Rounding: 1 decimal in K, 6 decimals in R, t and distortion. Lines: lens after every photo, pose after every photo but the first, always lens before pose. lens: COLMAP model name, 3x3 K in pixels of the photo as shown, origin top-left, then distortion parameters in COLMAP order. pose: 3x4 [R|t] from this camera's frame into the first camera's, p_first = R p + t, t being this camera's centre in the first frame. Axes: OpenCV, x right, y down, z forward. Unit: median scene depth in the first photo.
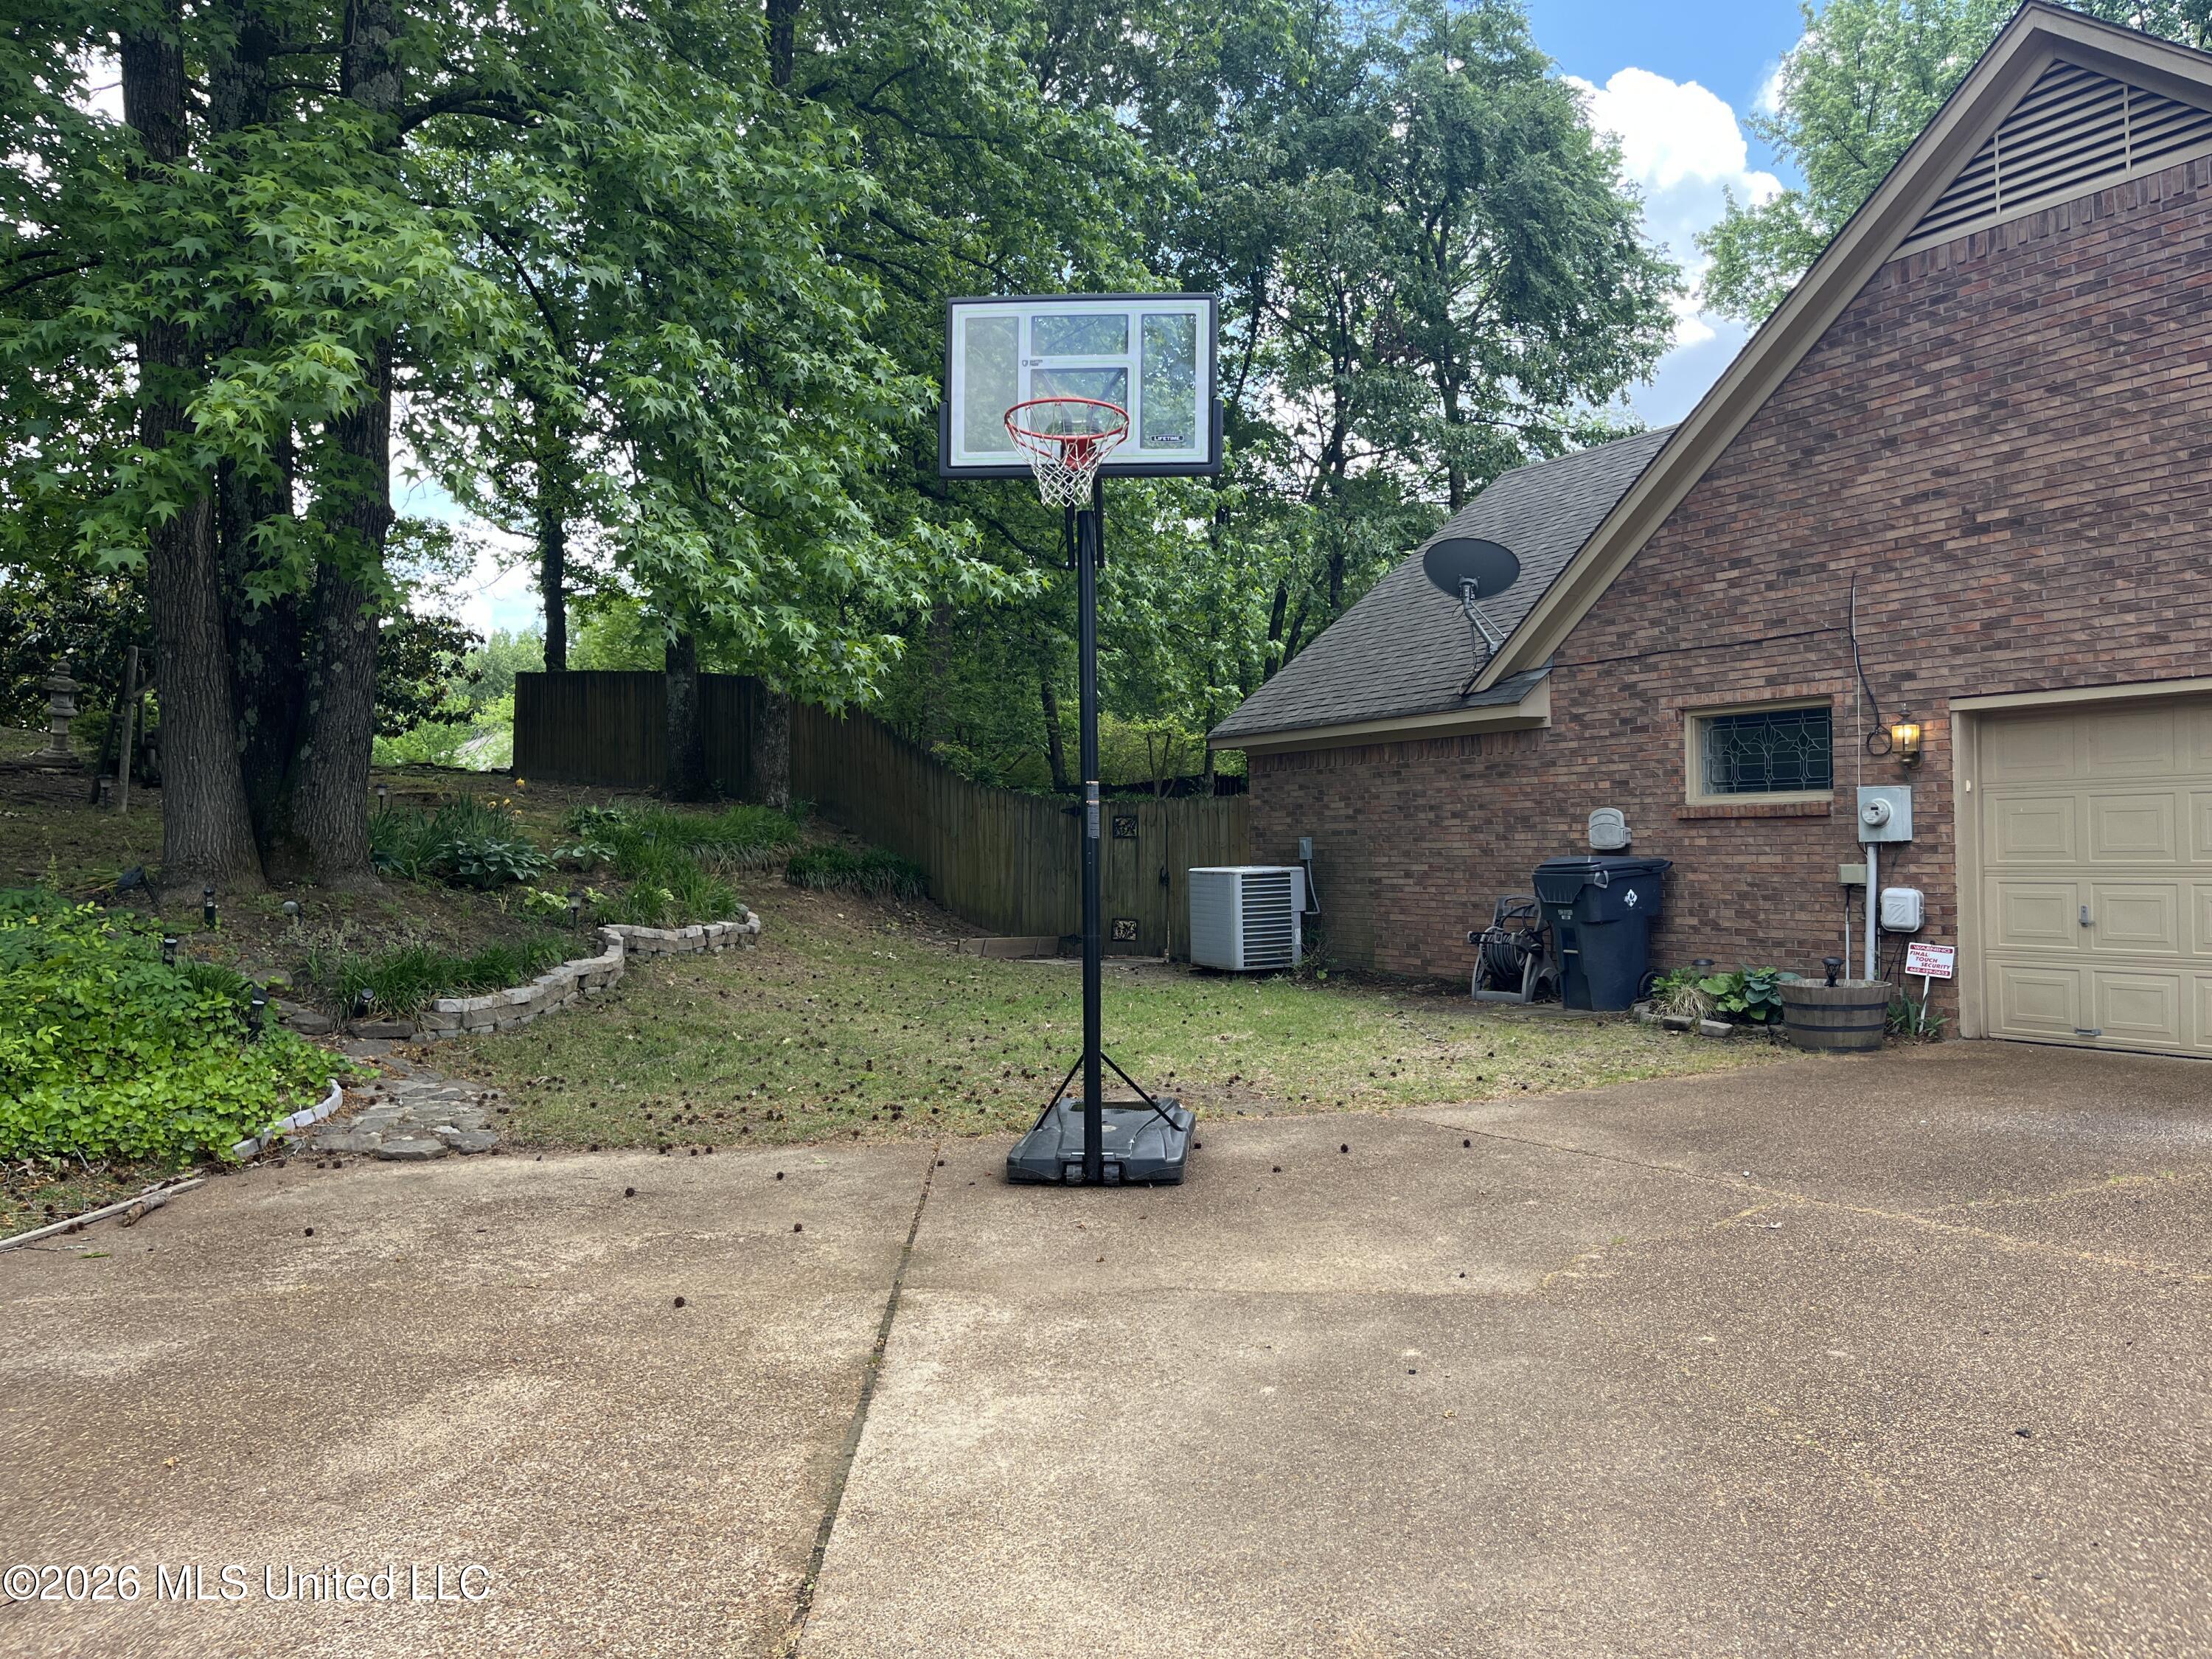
lens RADIAL K [[1659.6, 0, 1114.0], [0, 1659.6, 825.7], [0, 0, 1]] dist [0.060988, -0.083758]
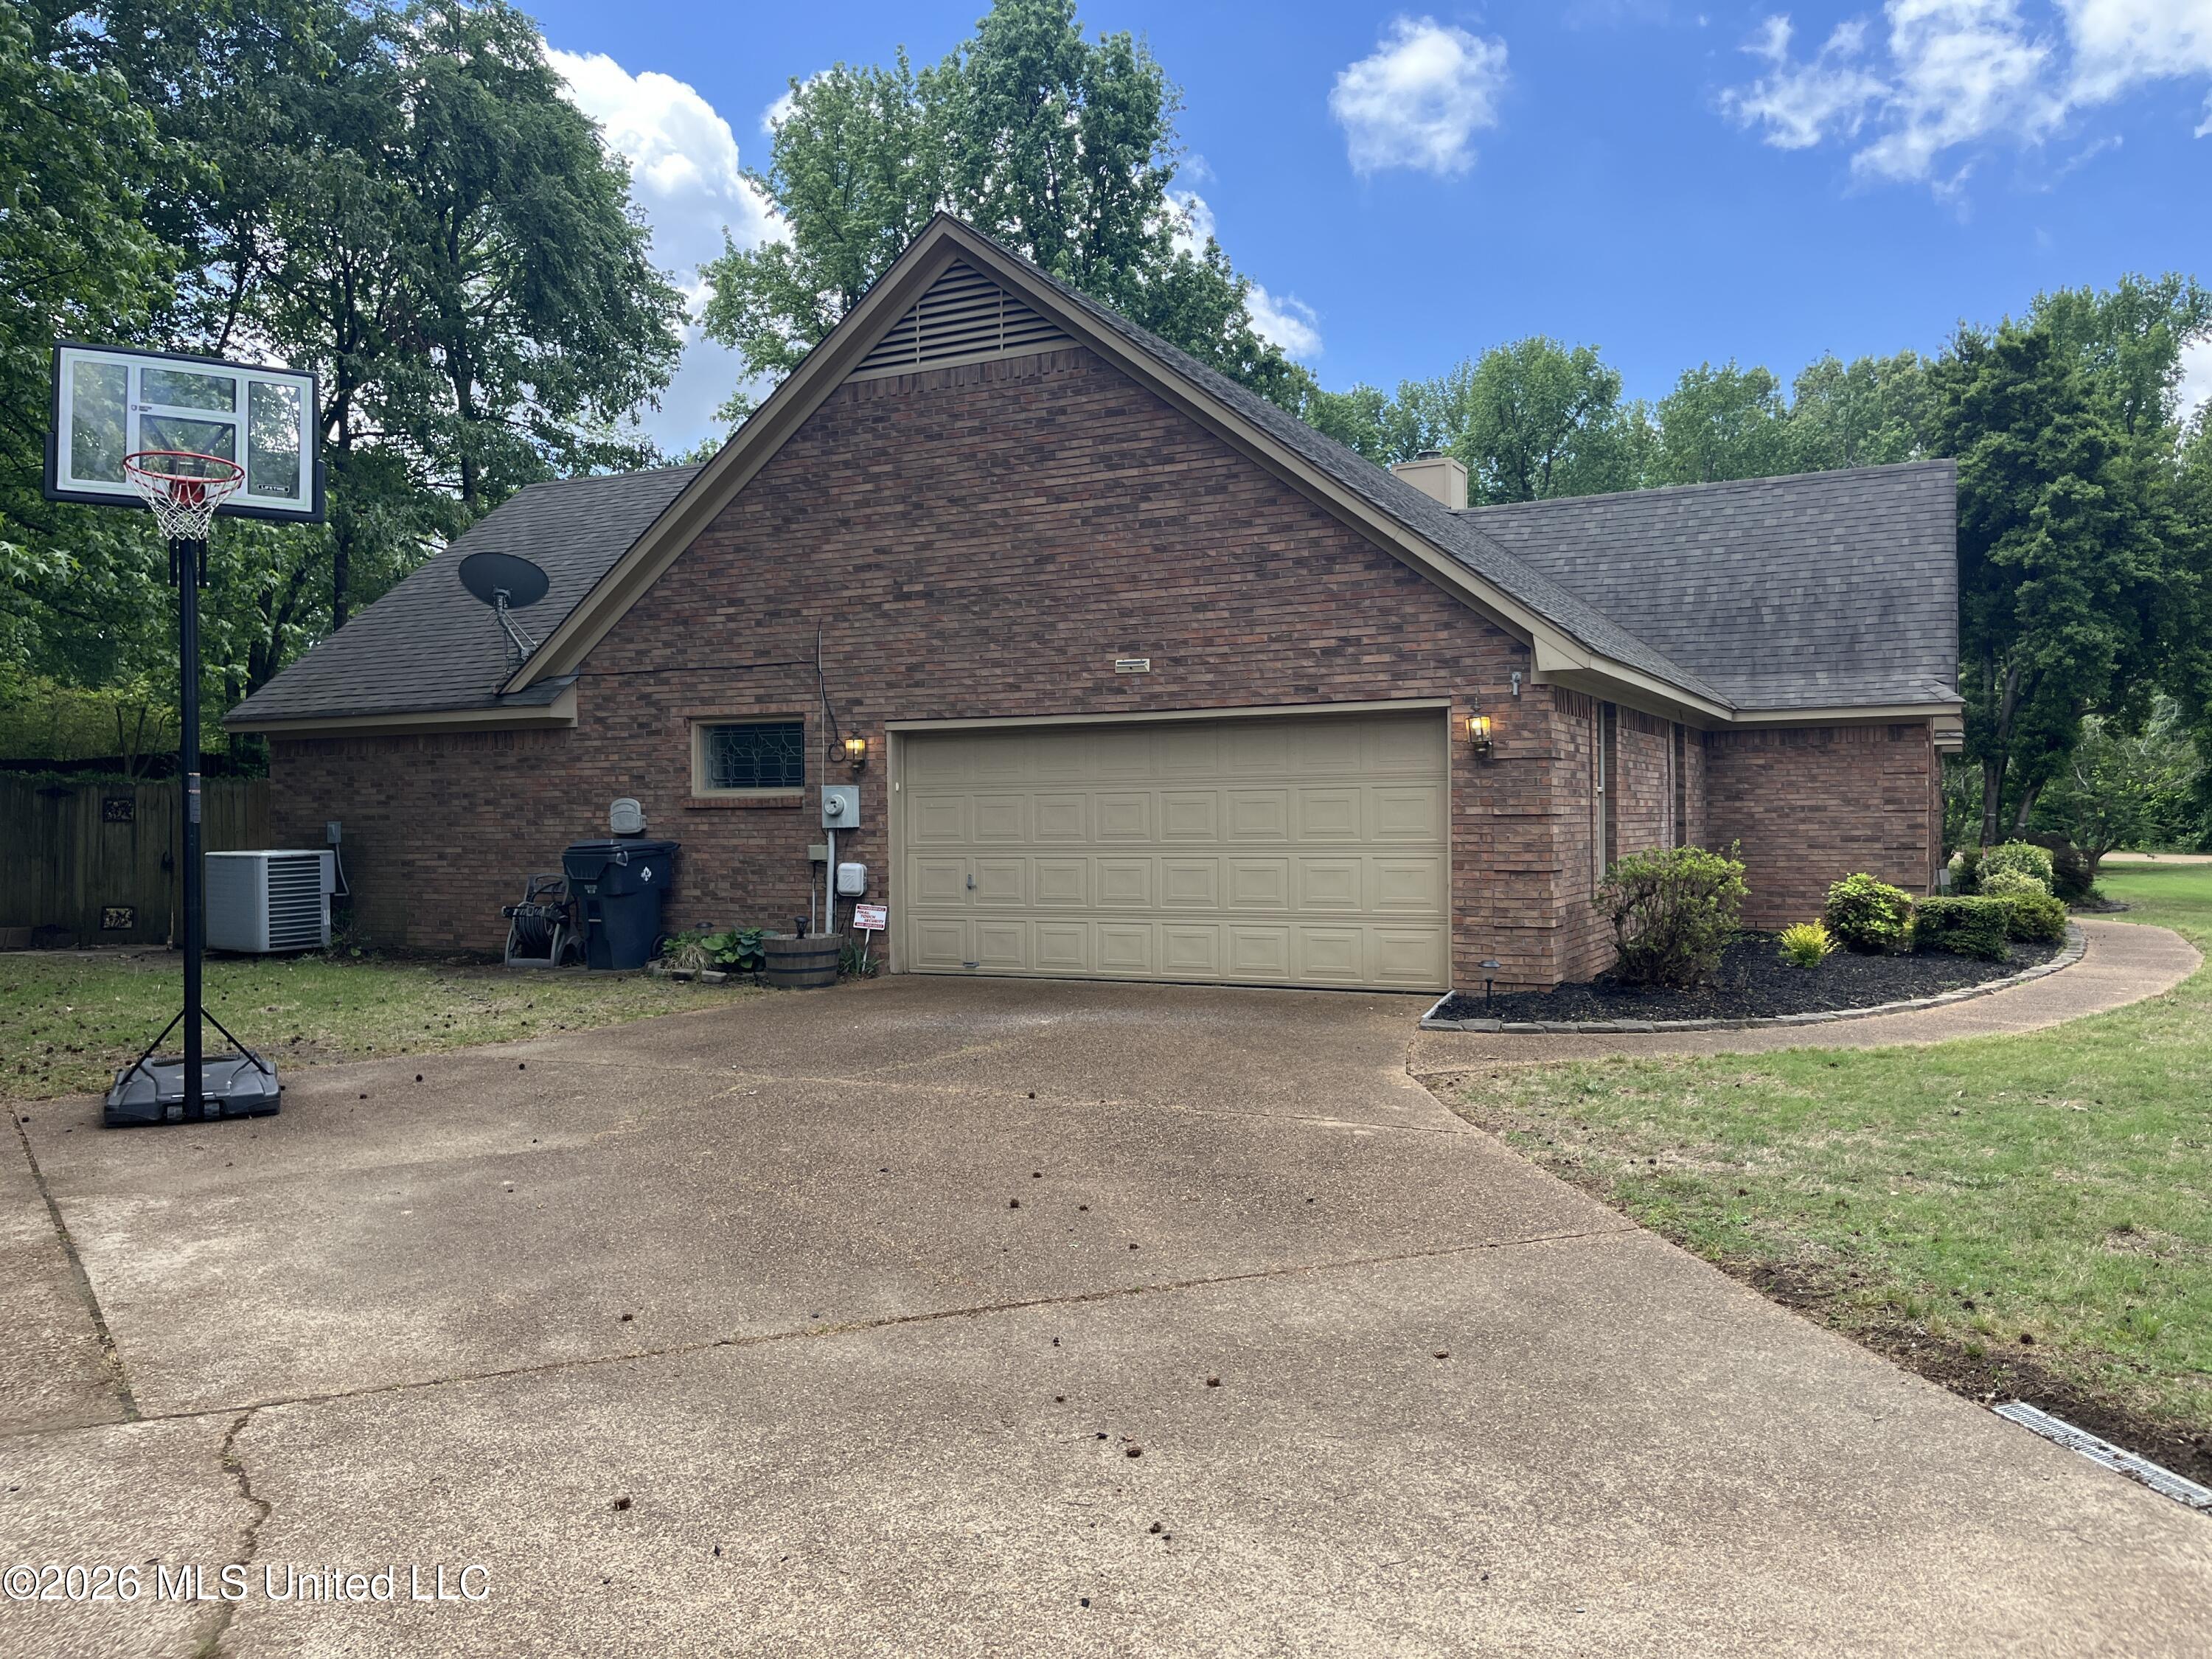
lens RADIAL K [[1659.6, 0, 1114.0], [0, 1659.6, 825.7], [0, 0, 1]] dist [0.060988, -0.083758]
pose [[0.835952, 0.004107, 0.548787, -0.069003], [-0.009041, 0.999939, 0.006289, -0.002097], [-0.548728, -0.010219, 0.835939, -0.190373]]
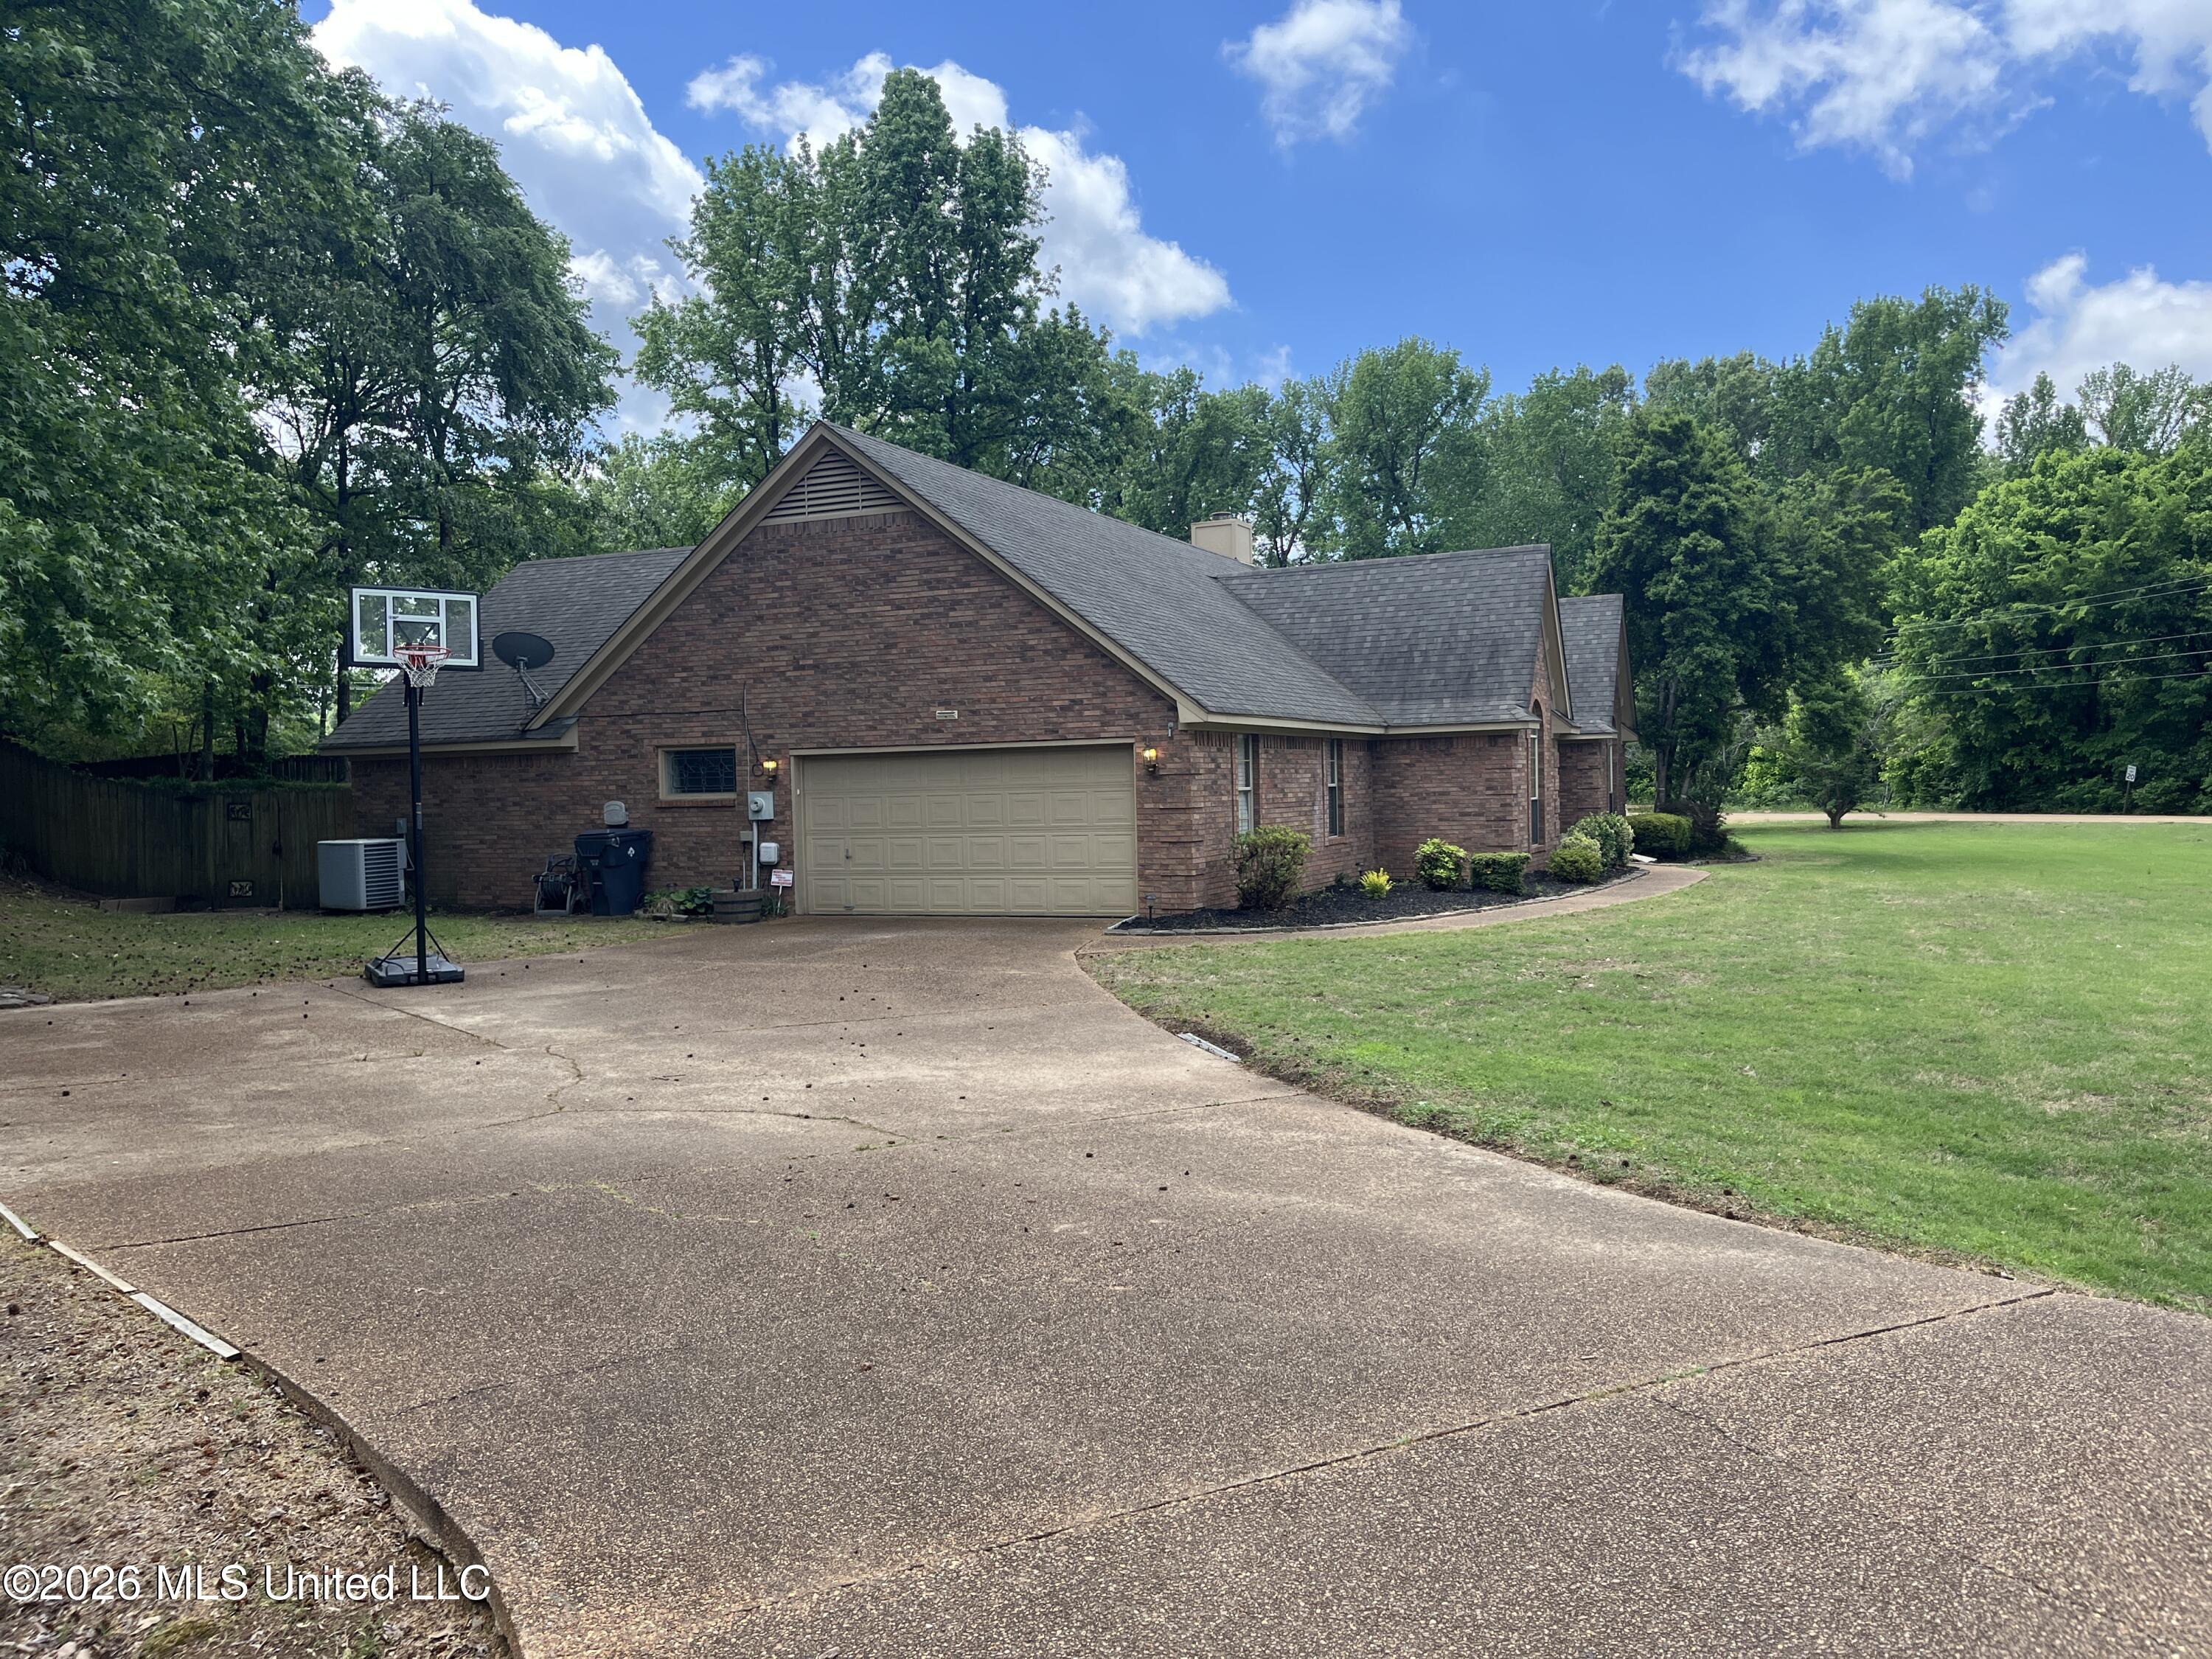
lens RADIAL K [[1652.3, 0, 1120.3], [0, 1652.3, 831.2], [0, 0, 1]] dist [0.078012, -0.139038]
pose [[0.808822, -0.020672, 0.587690, -0.329225], [0.004778, 0.999580, 0.028585, -0.028895], [-0.588034, -0.020312, 0.808581, -0.789053]]
